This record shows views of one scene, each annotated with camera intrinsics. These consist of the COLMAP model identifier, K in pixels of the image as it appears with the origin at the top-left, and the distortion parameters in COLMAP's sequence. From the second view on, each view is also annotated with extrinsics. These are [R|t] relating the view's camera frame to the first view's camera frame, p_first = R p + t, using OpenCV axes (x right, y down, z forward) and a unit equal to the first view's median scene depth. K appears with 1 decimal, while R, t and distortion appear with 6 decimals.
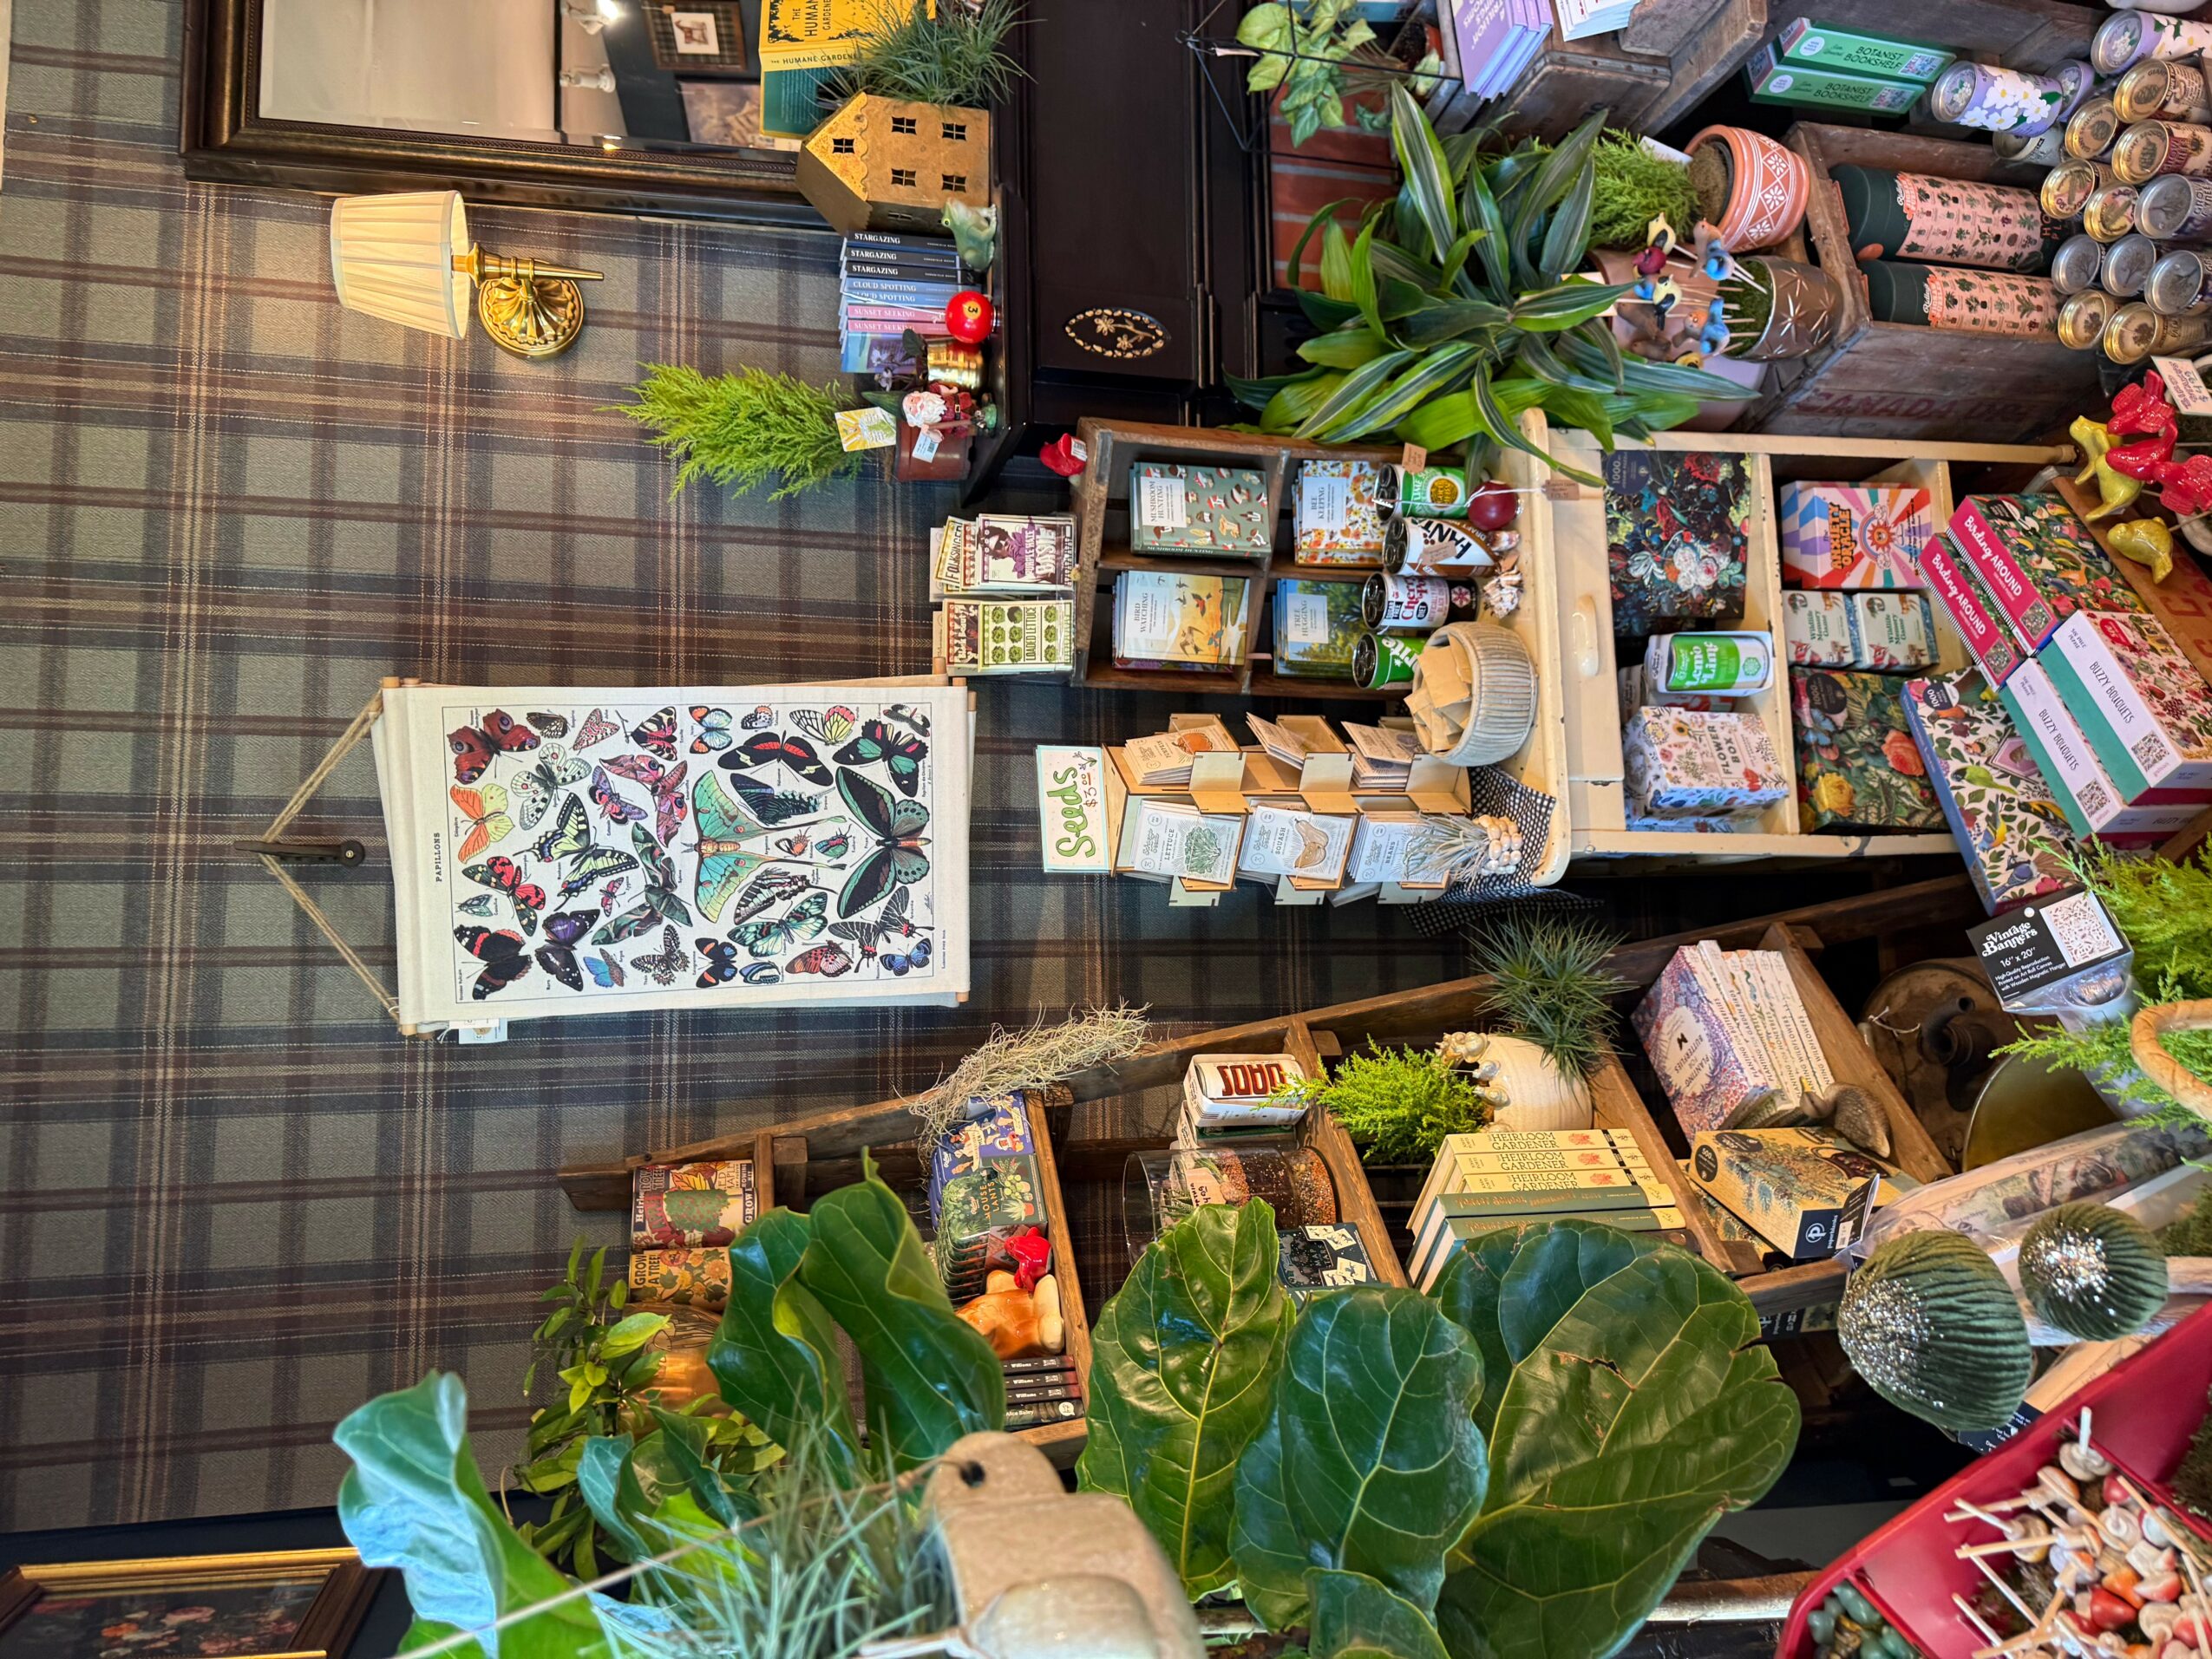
lens RADIAL K [[1550.7, 0, 1106.0], [0, 1550.7, 829.5], [0, 0, 1]] dist [0.180615, -0.168454]
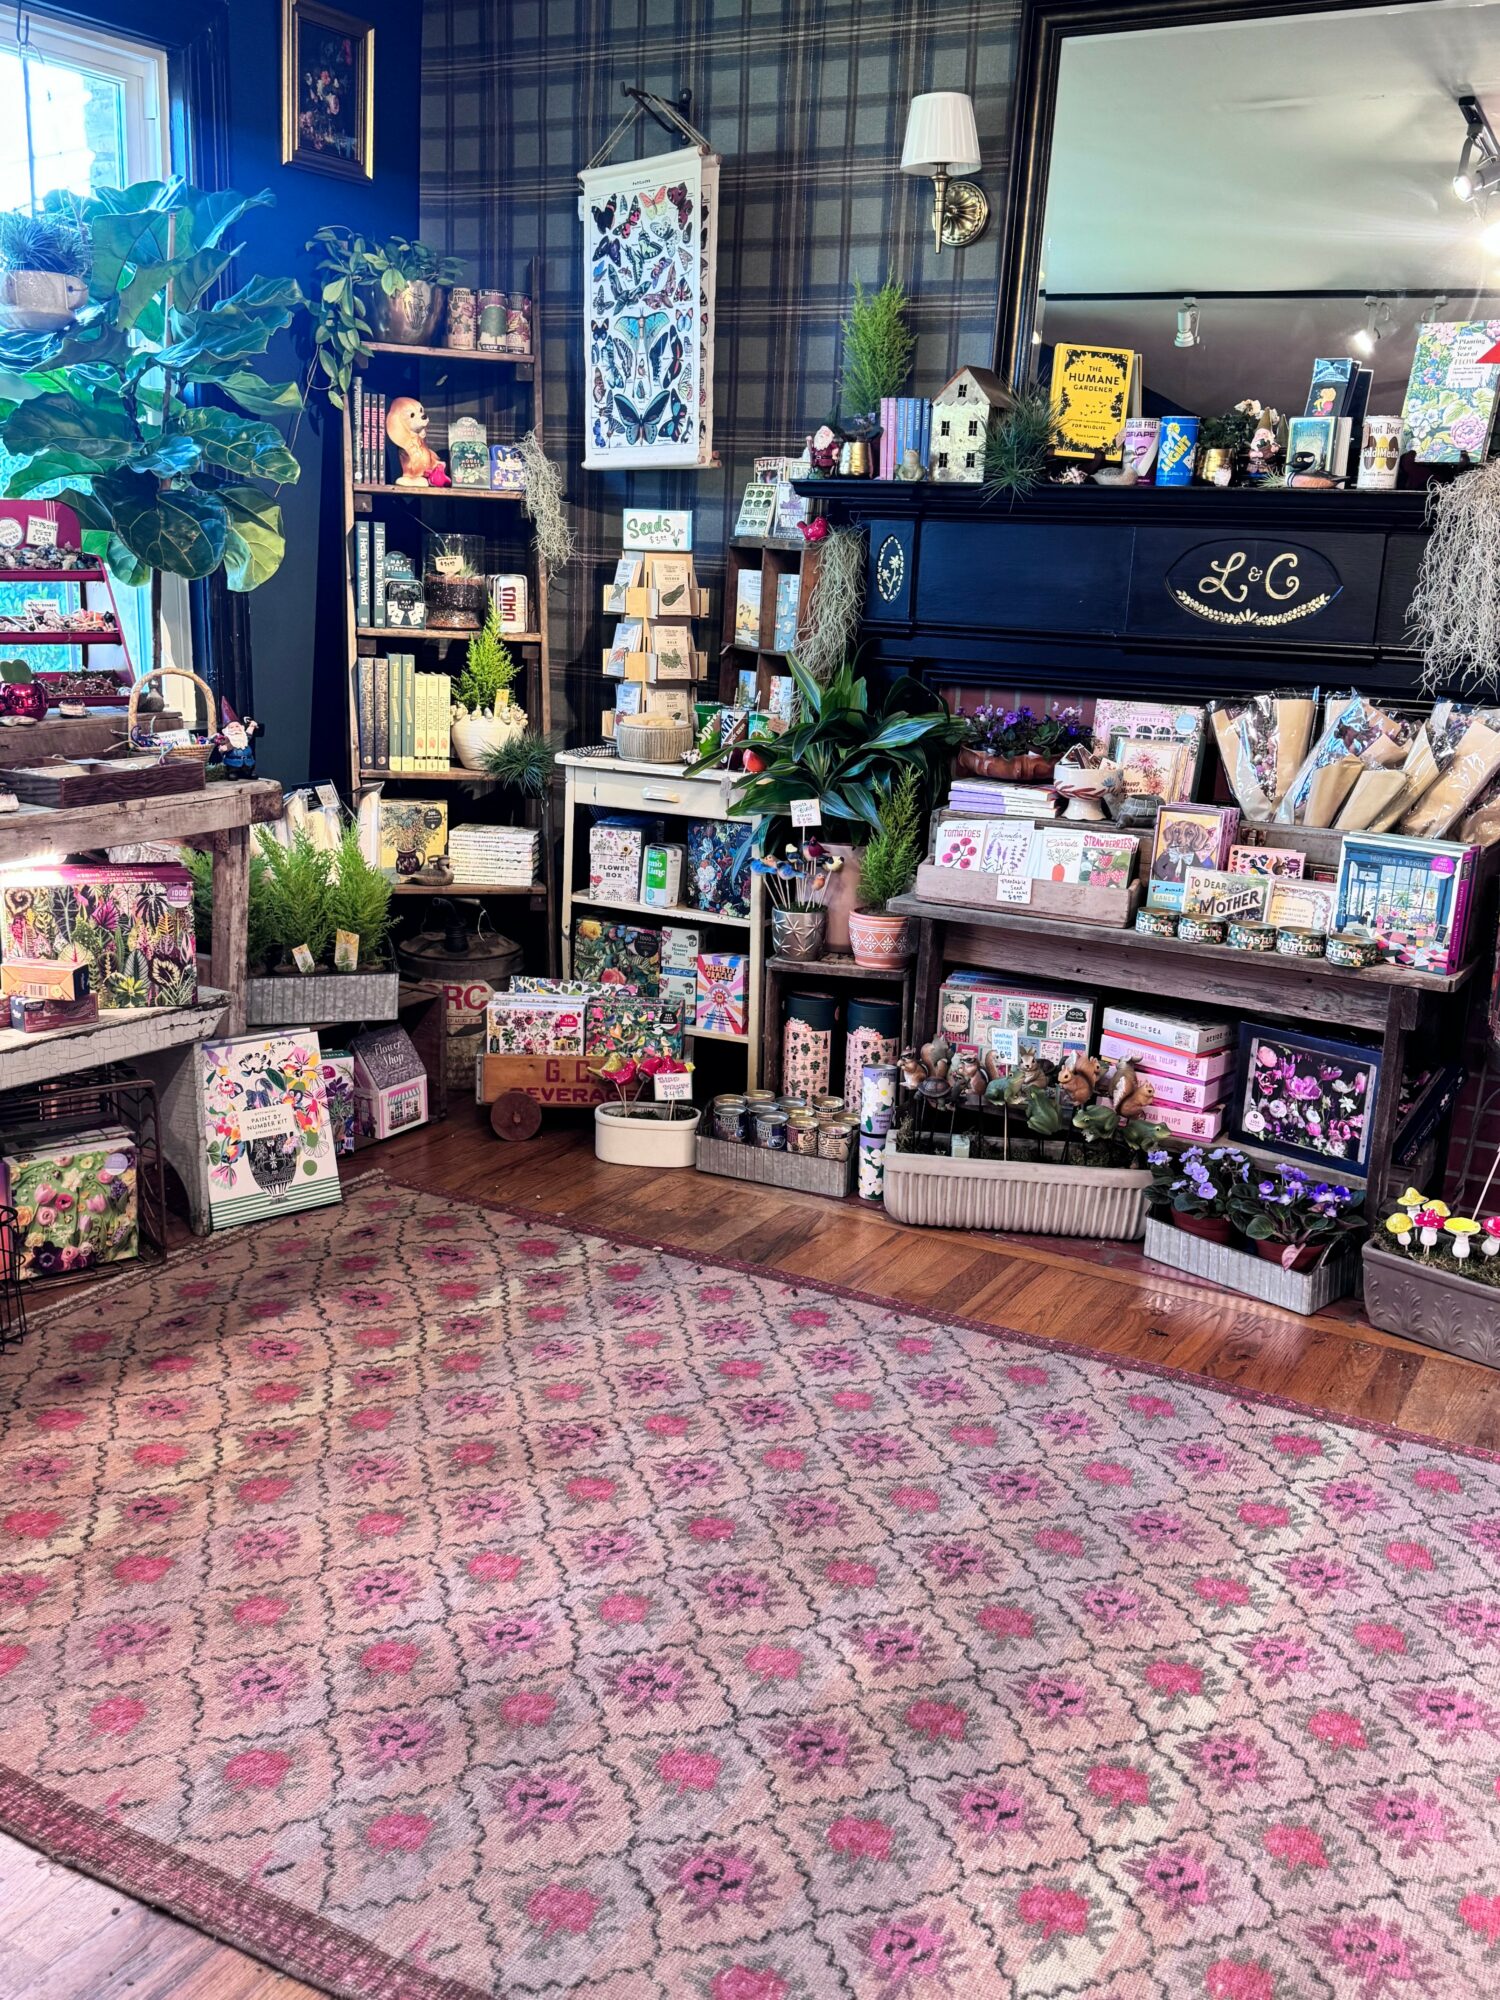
lens RADIAL K [[1901.0, 0, 750.0], [0, 1901.0, 1000.0], [0, 0, 1]] dist [0.134756, -0.007227]
pose [[-0.188975, 0.981859, 0.015556, 0.493306], [-0.790999, -0.161590, 0.590093, -1.605551], [0.581901, 0.099208, 0.807186, -0.742082]]
